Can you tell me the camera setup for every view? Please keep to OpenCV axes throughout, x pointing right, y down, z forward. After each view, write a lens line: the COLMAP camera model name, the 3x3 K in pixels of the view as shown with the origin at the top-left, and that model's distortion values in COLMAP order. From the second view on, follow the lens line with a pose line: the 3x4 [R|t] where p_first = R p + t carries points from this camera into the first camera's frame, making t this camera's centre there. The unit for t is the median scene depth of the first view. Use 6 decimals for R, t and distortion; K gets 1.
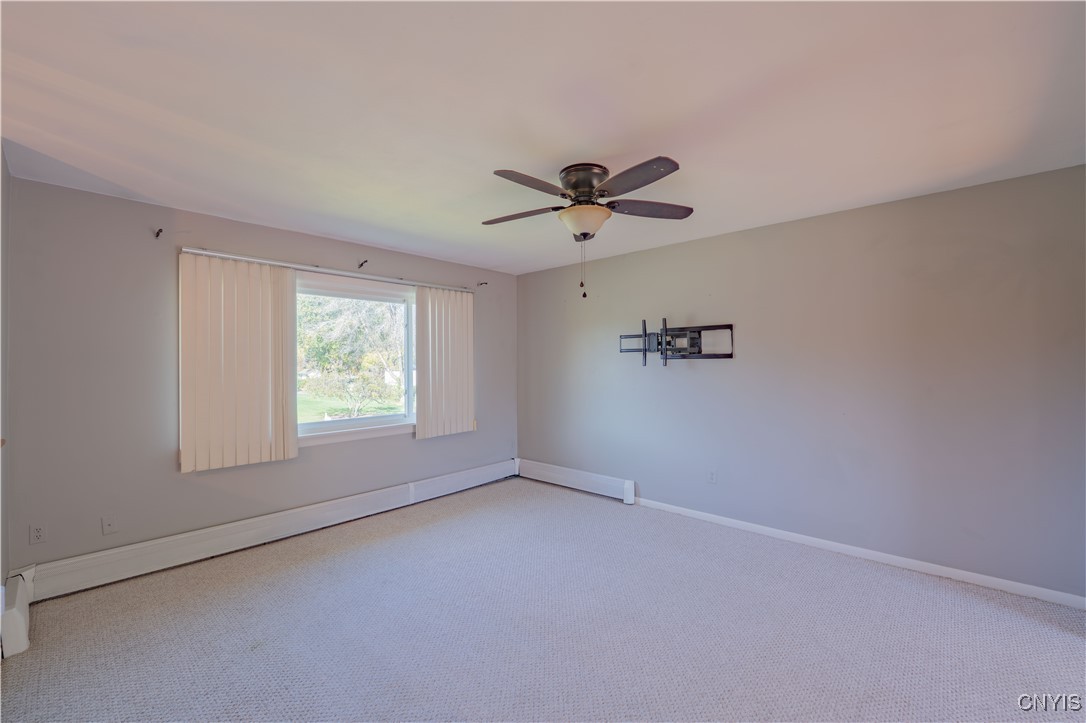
lens RADIAL K [[448.8, 0, 540.6], [0, 448.8, 362.3], [0, 0, 1]] dist [0.002568, 0.000127]
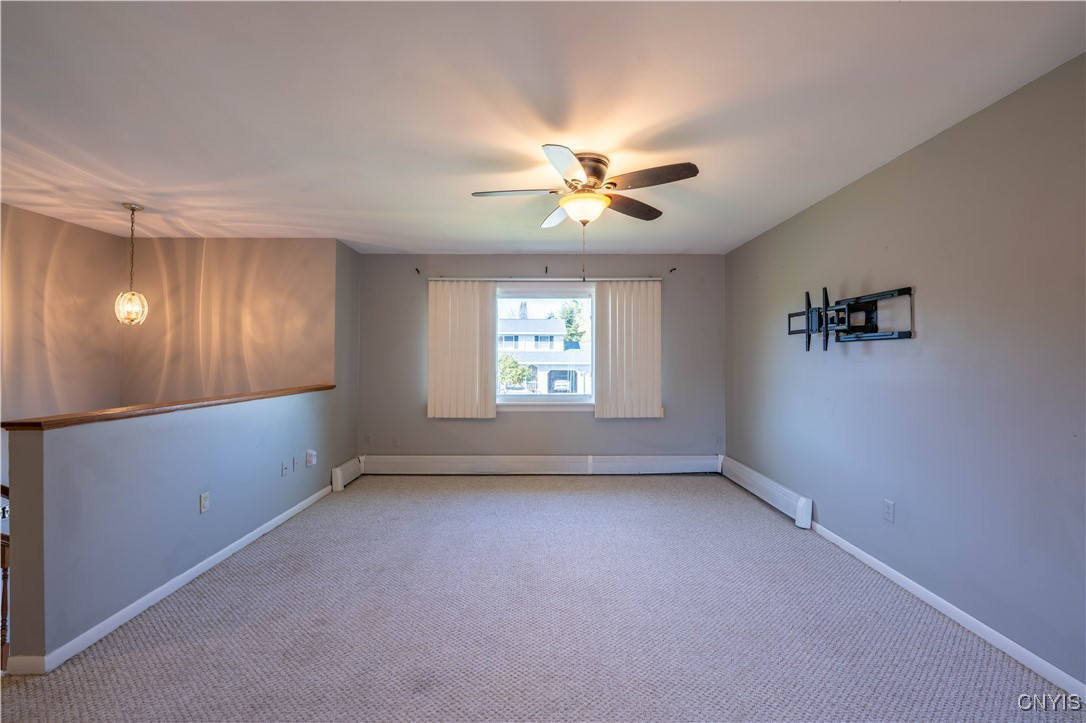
lens RADIAL K [[448.8, 0, 538.8], [0, 448.8, 357.2], [0, 0, 1]] dist [0.002568, 0.000127]
pose [[0.691785, 0.005099, -0.722086, 0.474314], [-0.004088, 0.999987, 0.003145, 0.017706], [0.722092, 0.000777, 0.691797, 0.129715]]
